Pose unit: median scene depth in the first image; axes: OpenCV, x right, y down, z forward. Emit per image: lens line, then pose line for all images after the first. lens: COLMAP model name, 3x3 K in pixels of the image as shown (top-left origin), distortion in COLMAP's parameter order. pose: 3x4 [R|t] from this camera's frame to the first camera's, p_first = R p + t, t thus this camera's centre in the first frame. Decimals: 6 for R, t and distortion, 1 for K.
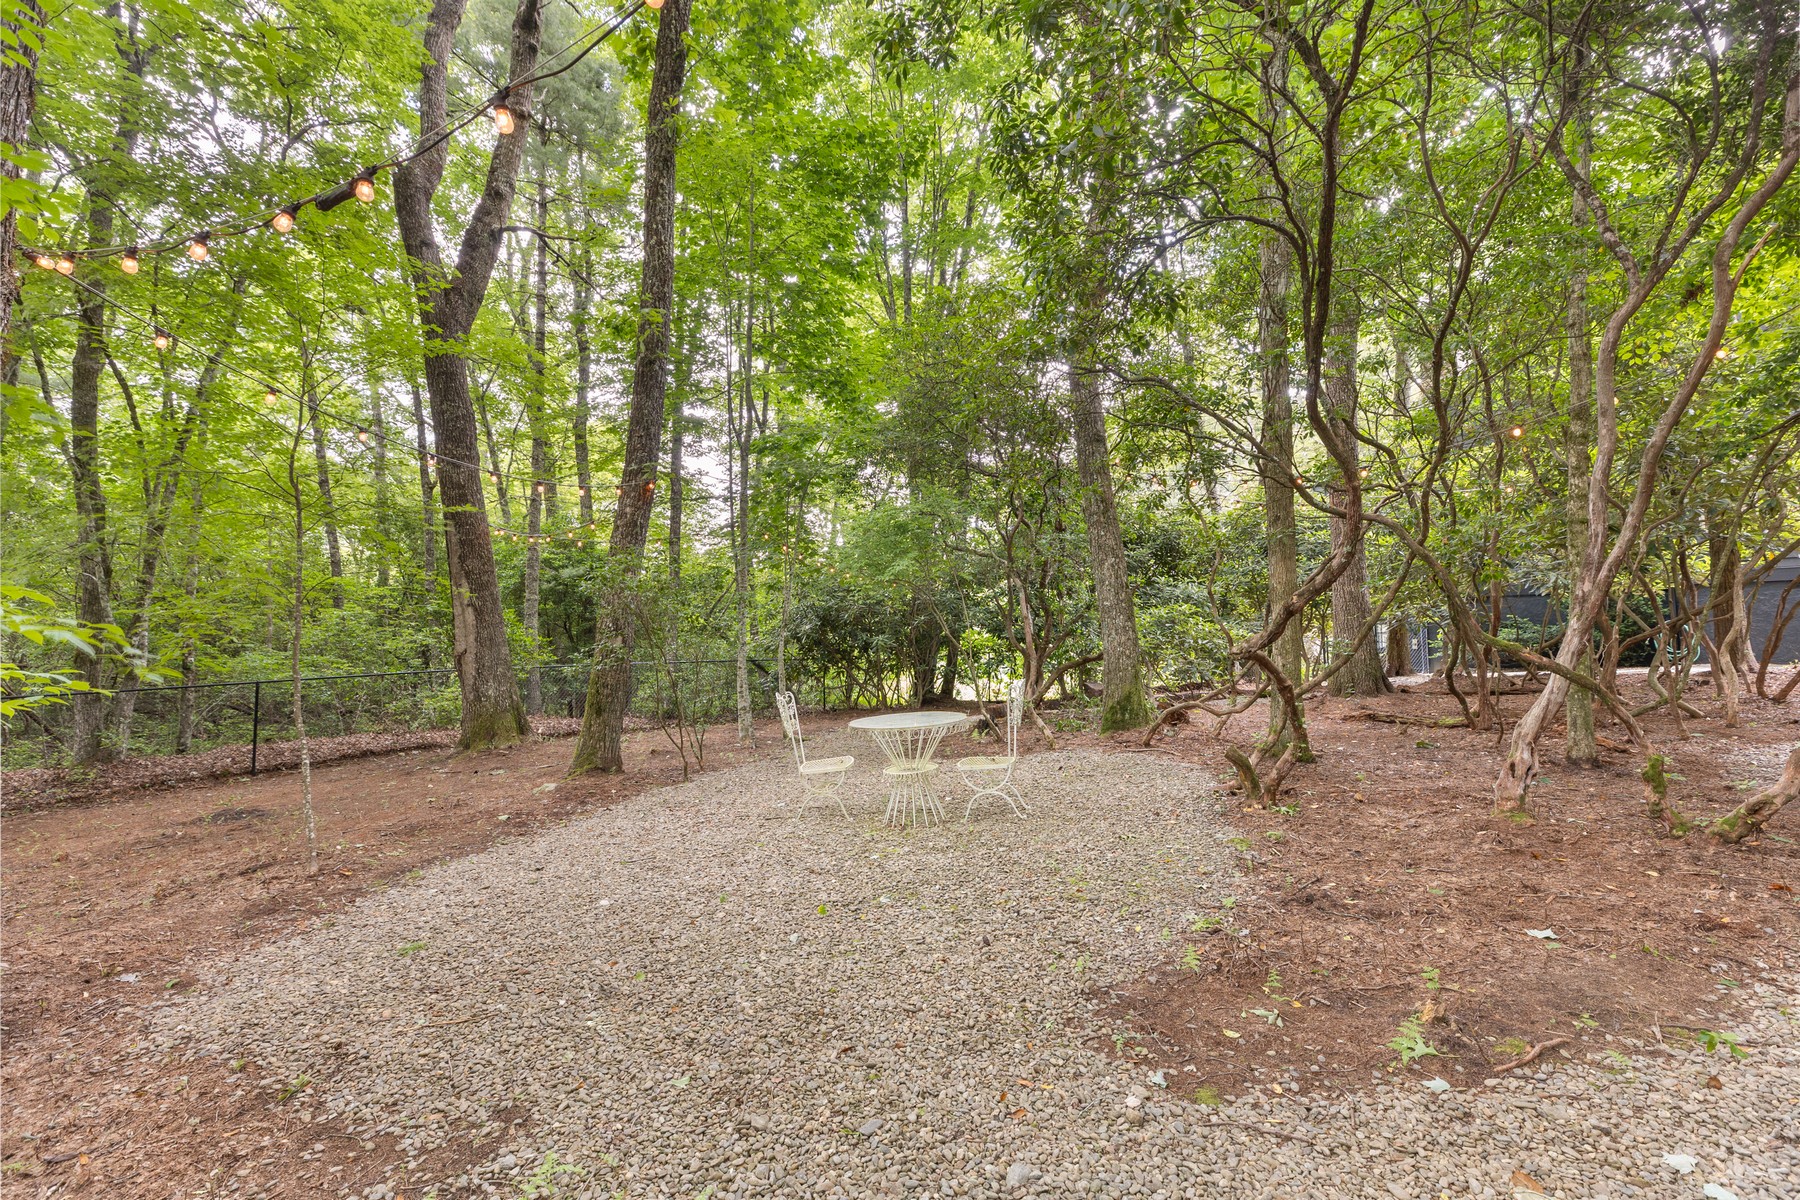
lens RADIAL K [[842.3, 0, 899.1], [0, 842.3, 586.1], [0, 0, 1]] dist [0.011493, -0.000085]
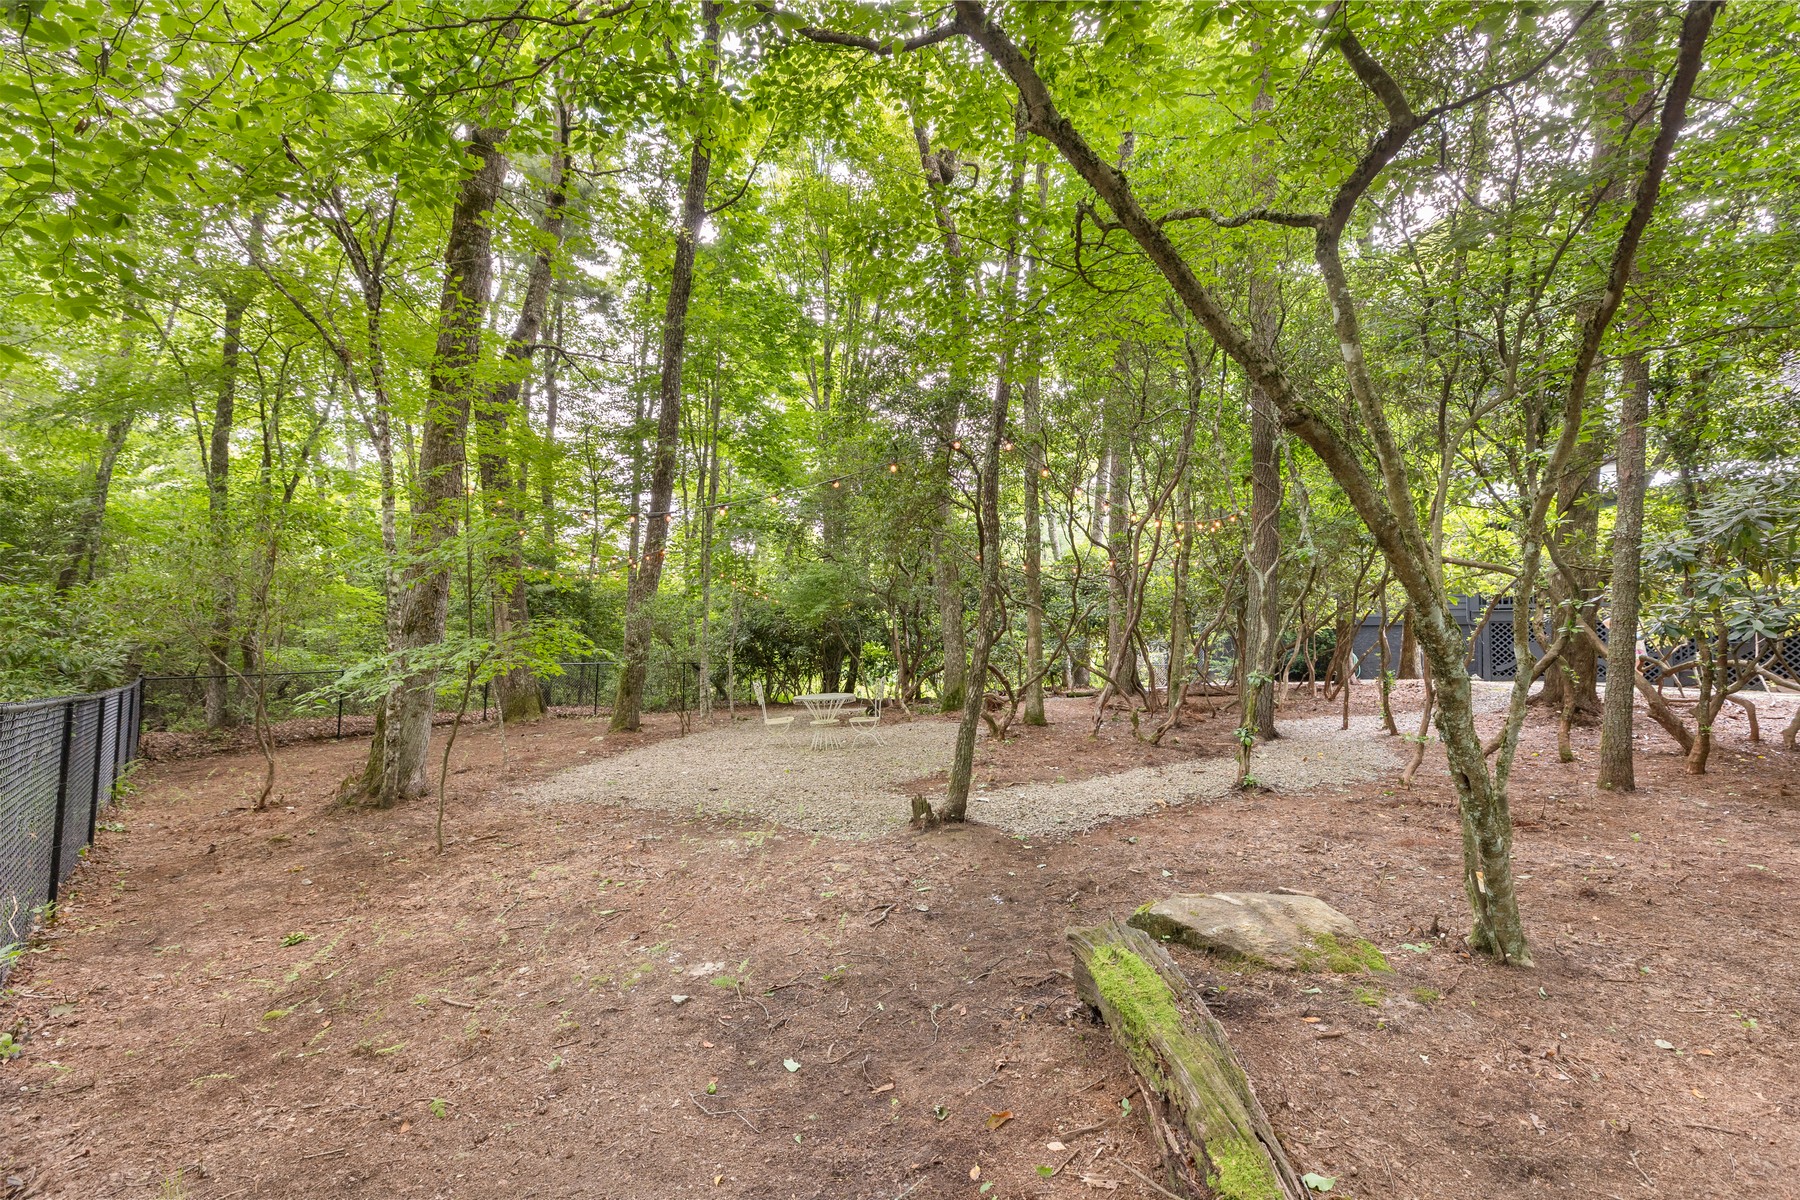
lens RADIAL K [[842.3, 0, 899.1], [0, 842.3, 586.1], [0, 0, 1]] dist [0.011493, -0.000085]
pose [[0.993801, 0.032492, 0.106317, -0.008873], [-0.031774, 0.999459, -0.008445, -0.026472], [-0.106534, 0.005014, 0.994296, -0.295637]]
